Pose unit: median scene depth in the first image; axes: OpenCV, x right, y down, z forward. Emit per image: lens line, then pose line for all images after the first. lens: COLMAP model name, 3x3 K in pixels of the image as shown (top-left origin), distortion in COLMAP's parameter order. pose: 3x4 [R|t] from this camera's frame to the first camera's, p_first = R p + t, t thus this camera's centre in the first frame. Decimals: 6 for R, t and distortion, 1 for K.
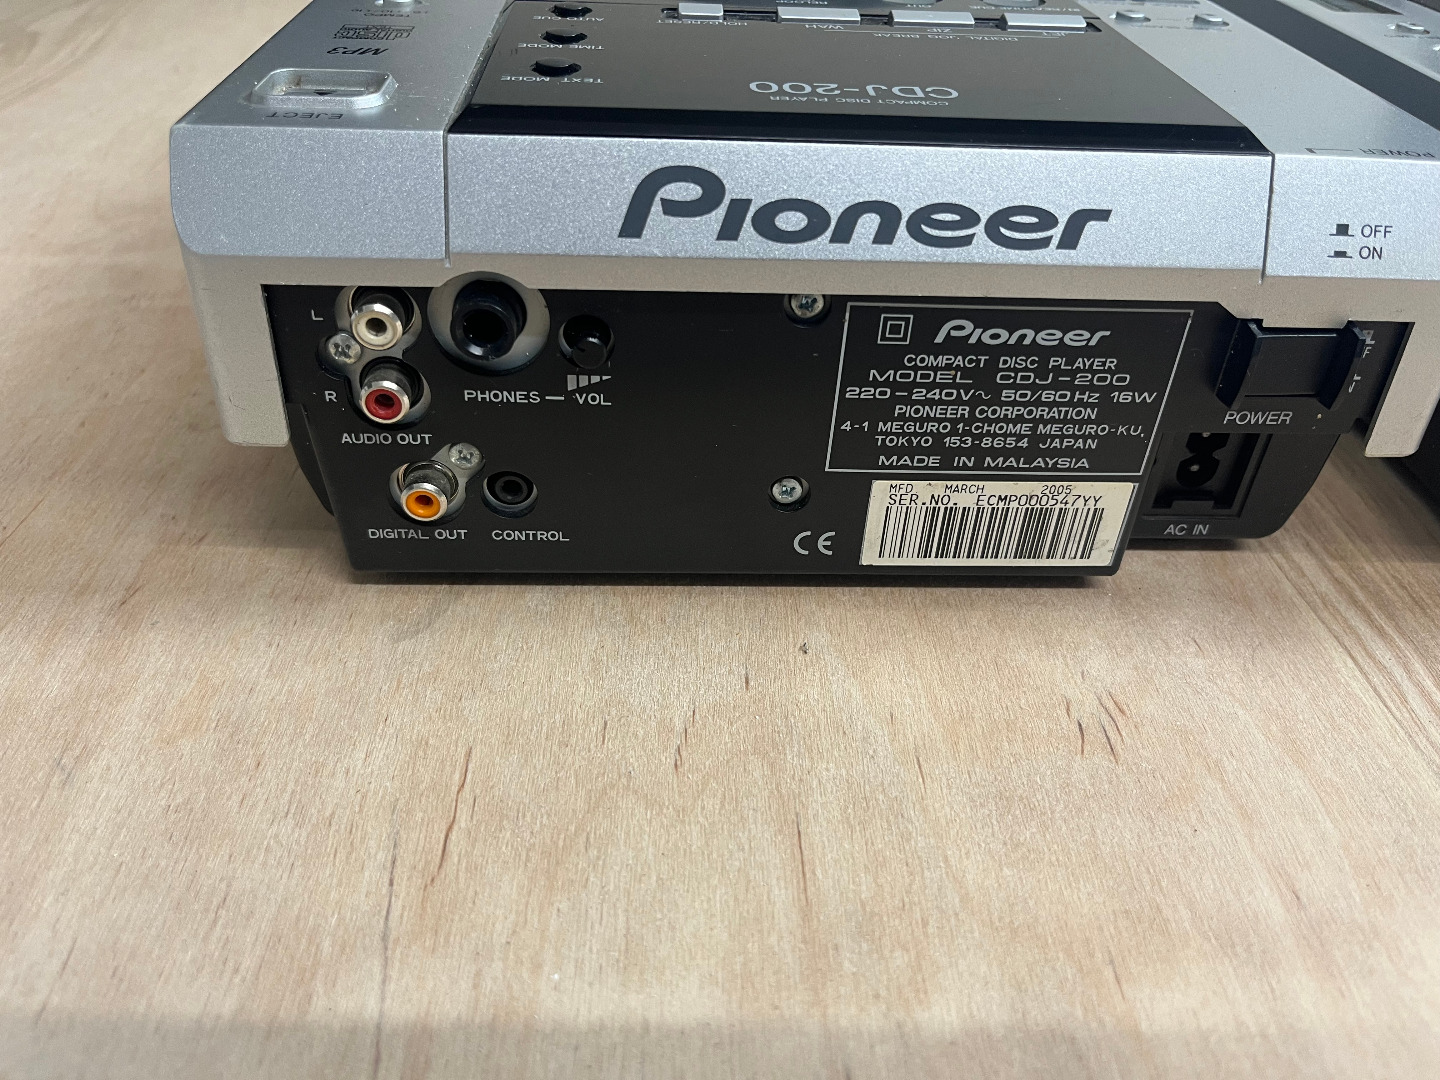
lens RADIAL K [[1146.4, 0, 720.0], [0, 1146.4, 540.0], [0, 0, 1]] dist [0.035669, -0.036640]
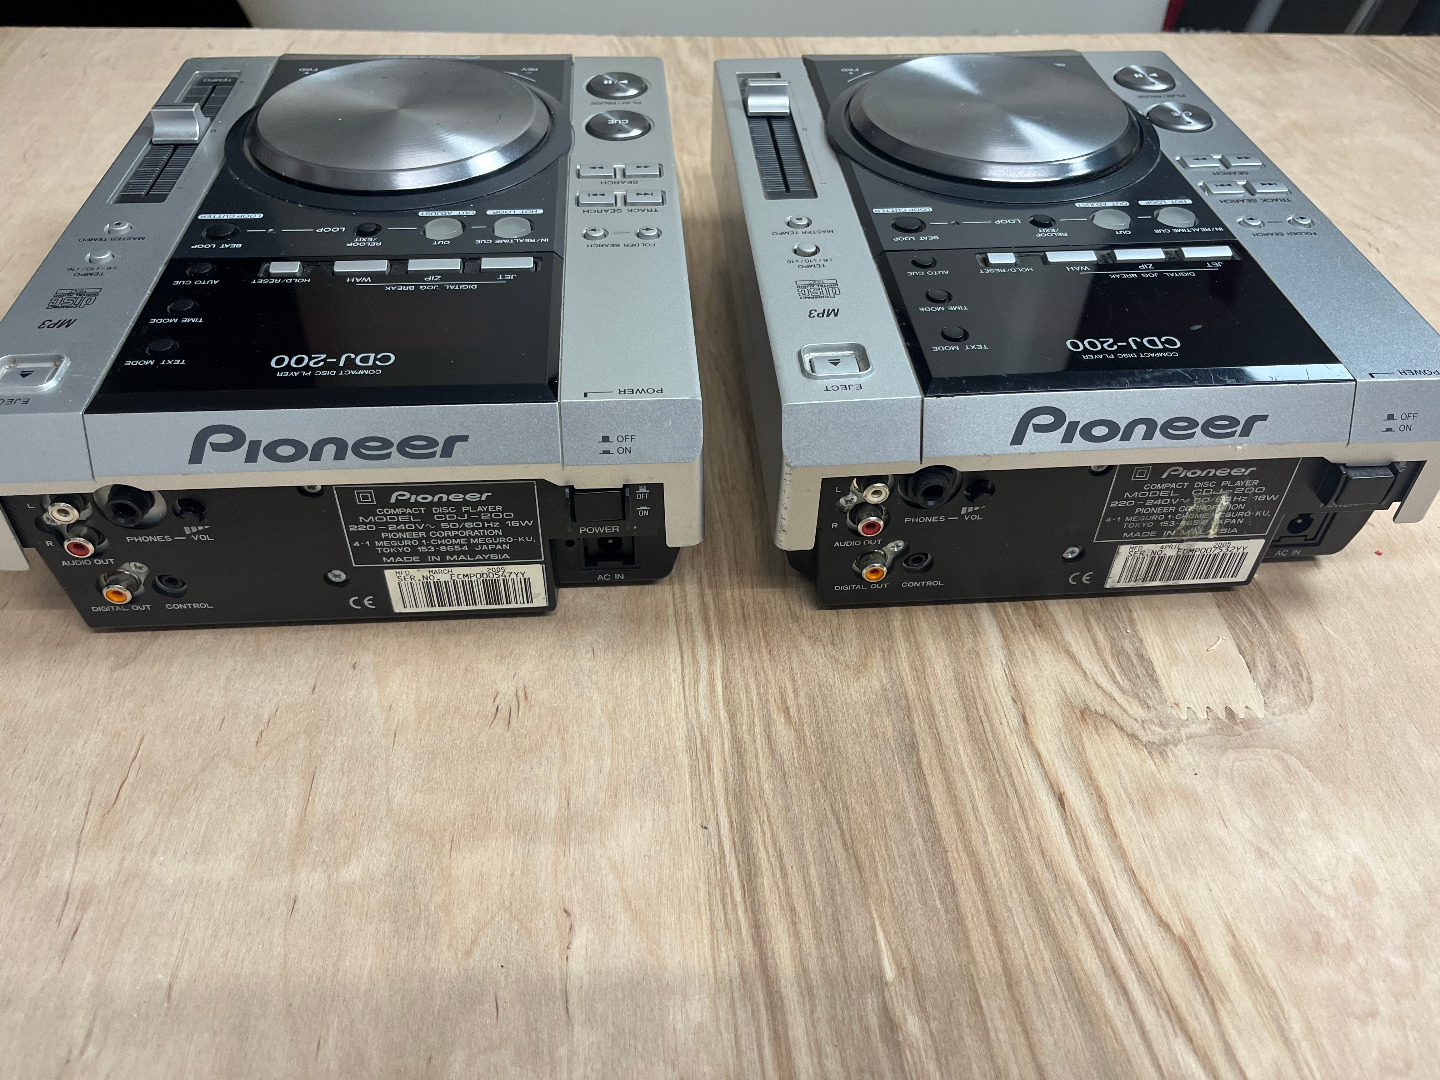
lens RADIAL K [[1146.4, 0, 720.0], [0, 1146.4, 540.0], [0, 0, 1]] dist [0.035669, -0.036640]
pose [[0.999495, -0.031612, -0.003248, 0.678625], [0.031769, 0.991491, 0.126239, -0.313860], [-0.000771, -0.126279, 0.991994, -0.738933]]
